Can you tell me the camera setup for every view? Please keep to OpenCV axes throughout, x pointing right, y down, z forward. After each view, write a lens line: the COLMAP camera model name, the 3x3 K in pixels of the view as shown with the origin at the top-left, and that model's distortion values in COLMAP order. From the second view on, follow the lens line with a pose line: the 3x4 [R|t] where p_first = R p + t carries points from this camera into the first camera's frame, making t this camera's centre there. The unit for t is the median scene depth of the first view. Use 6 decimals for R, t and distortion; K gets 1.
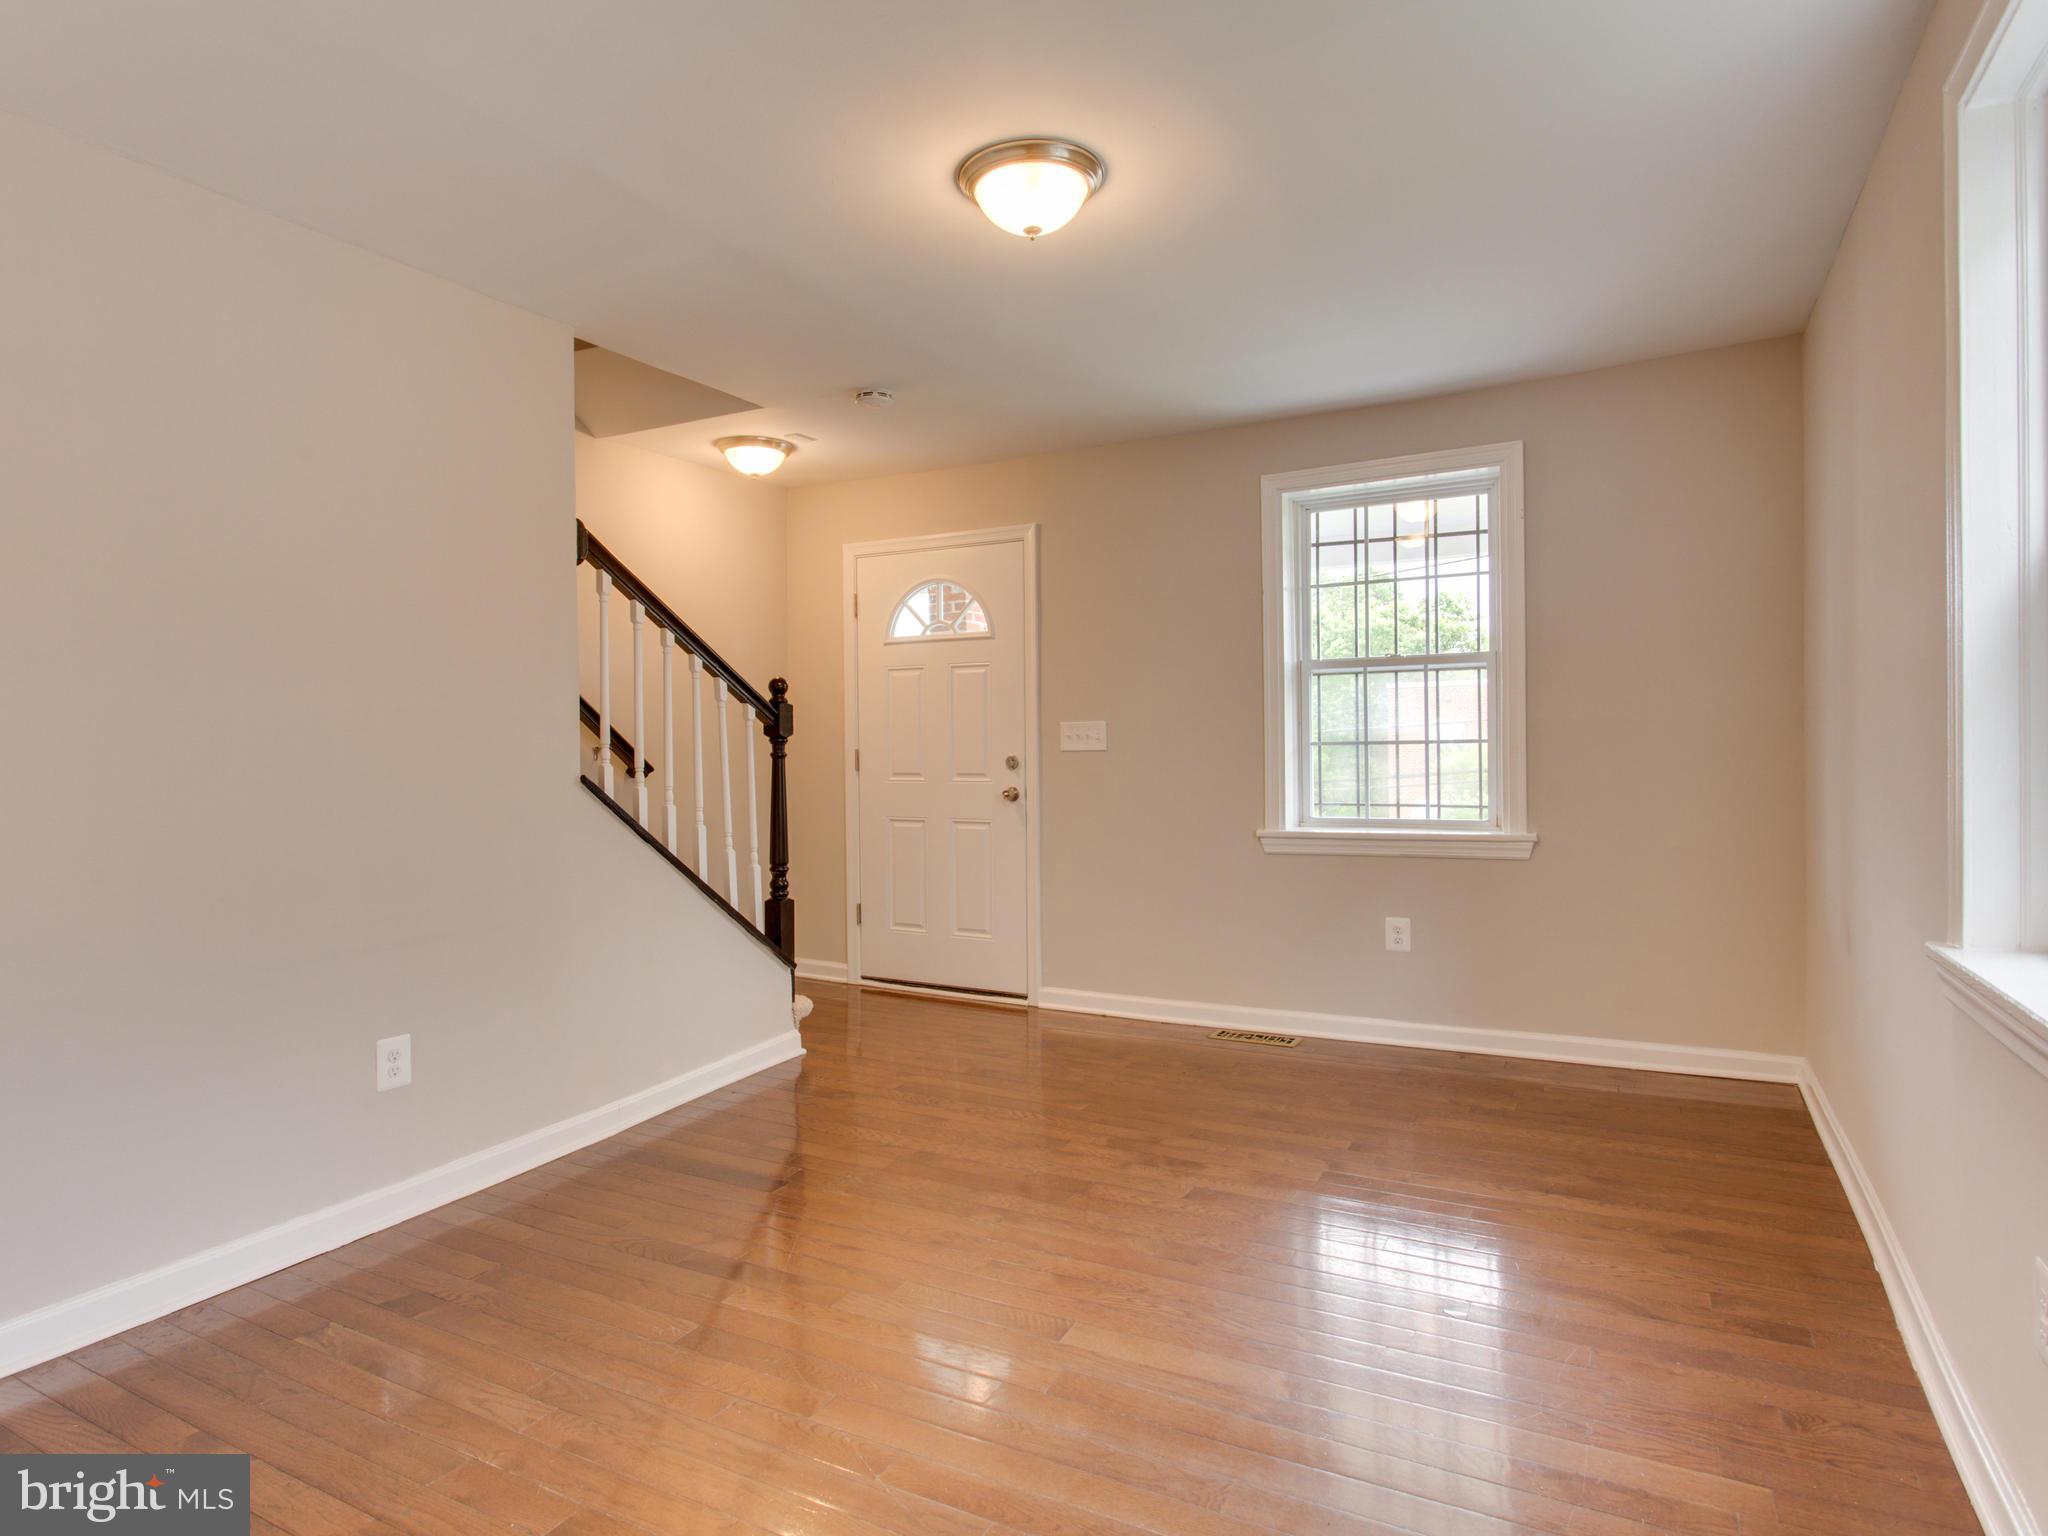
lens RADIAL K [[1135.3, 0, 1026.3], [0, 1135.3, 758.6], [0, 0, 1]] dist [-0.001293, -0.000033]
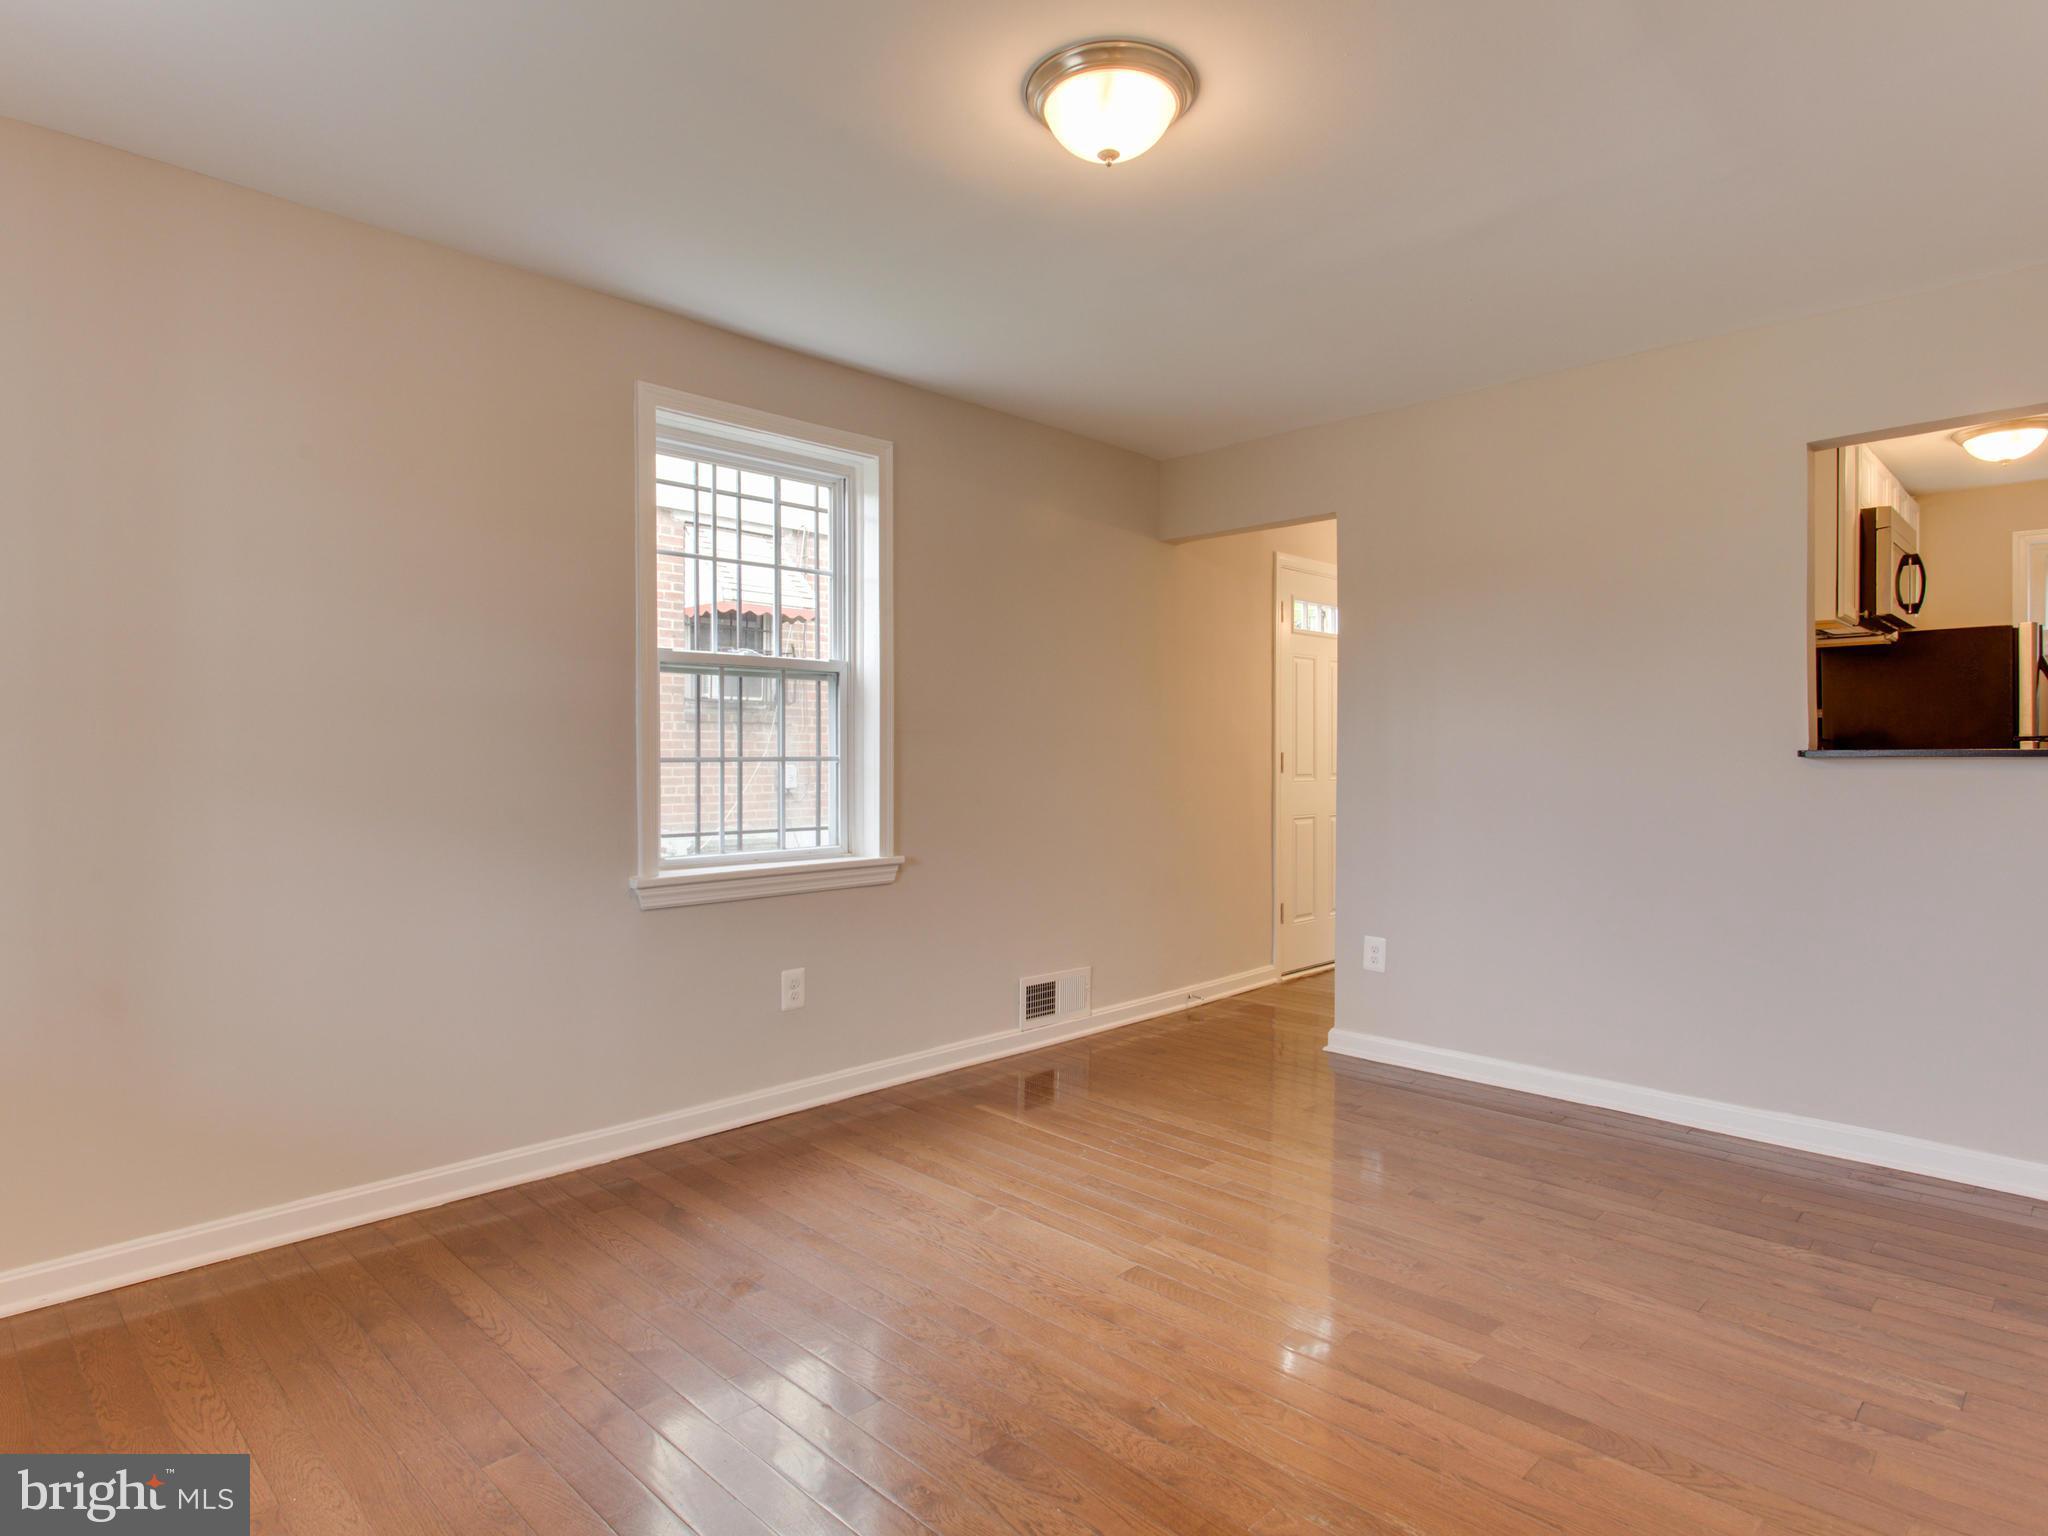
lens RADIAL K [[1130.0, 0, 1014.6], [0, 1130.0, 753.3], [0, 0, 1]] dist [-0.000117, -0.001596]
pose [[-0.957264, 0.019461, 0.288559, -0.102182], [0.020838, 0.999781, 0.001699, -0.008074], [-0.288463, 0.007640, -0.957461, 1.120200]]
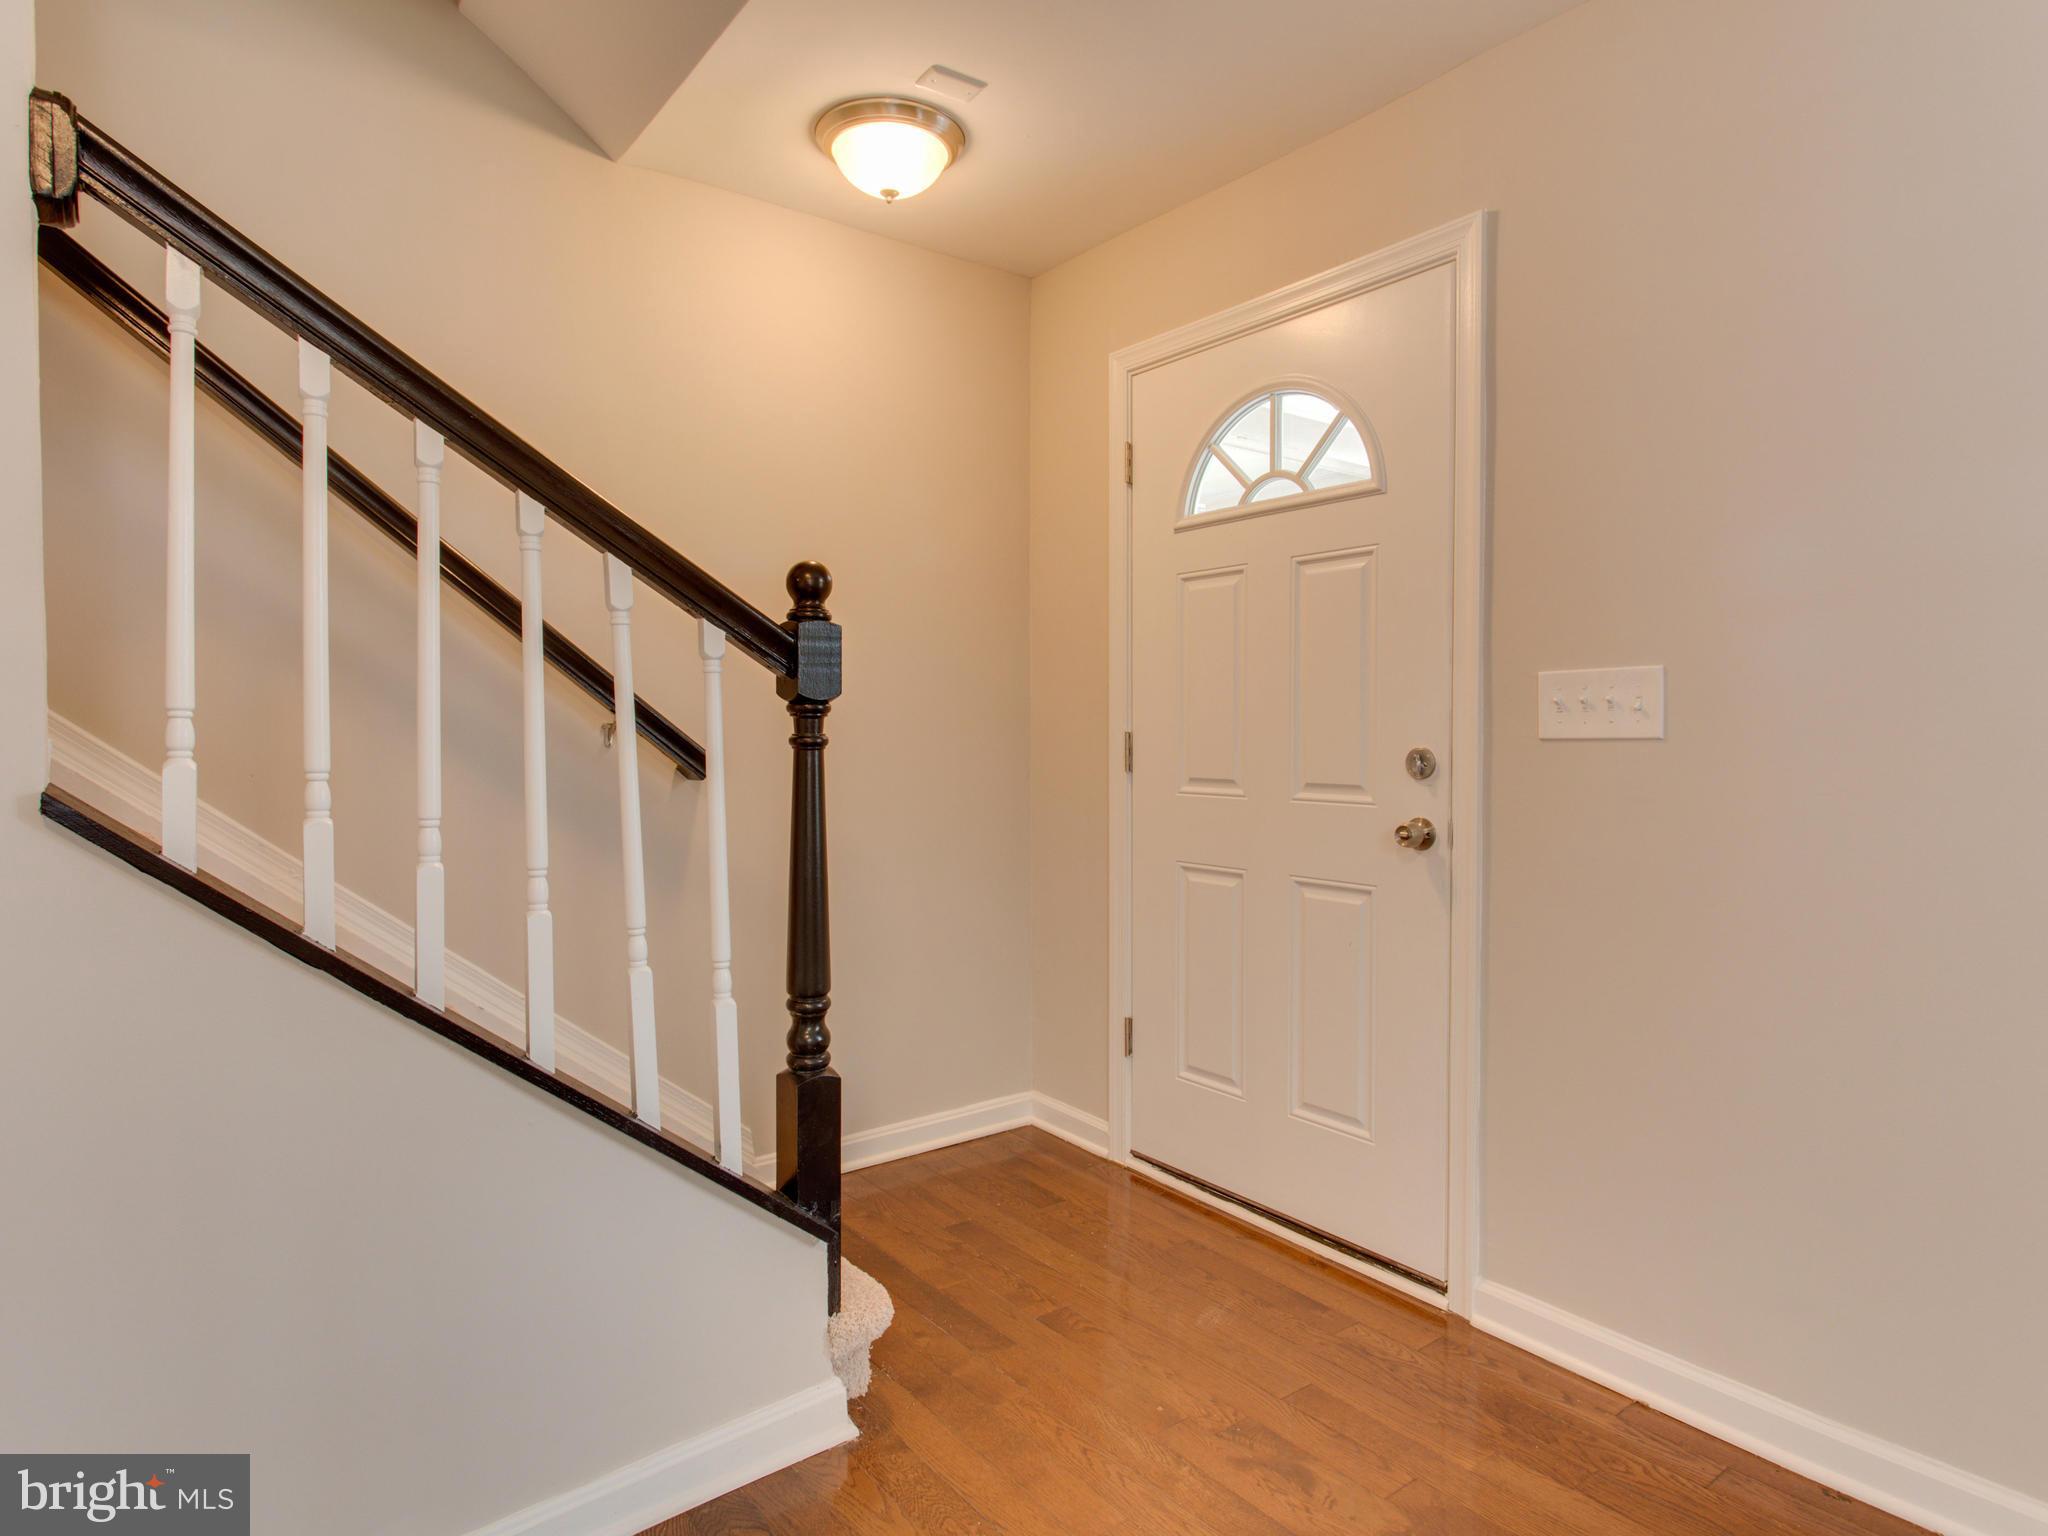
lens RADIAL K [[1135.3, 0, 1026.3], [0, 1135.3, 758.6], [0, 0, 1]] dist [-0.001293, -0.000033]
pose [[0.914215, 0.016913, -0.404876, 0.032567], [-0.011417, 0.999807, 0.015987, -0.004638], [0.405068, -0.009993, 0.914232, 0.635449]]
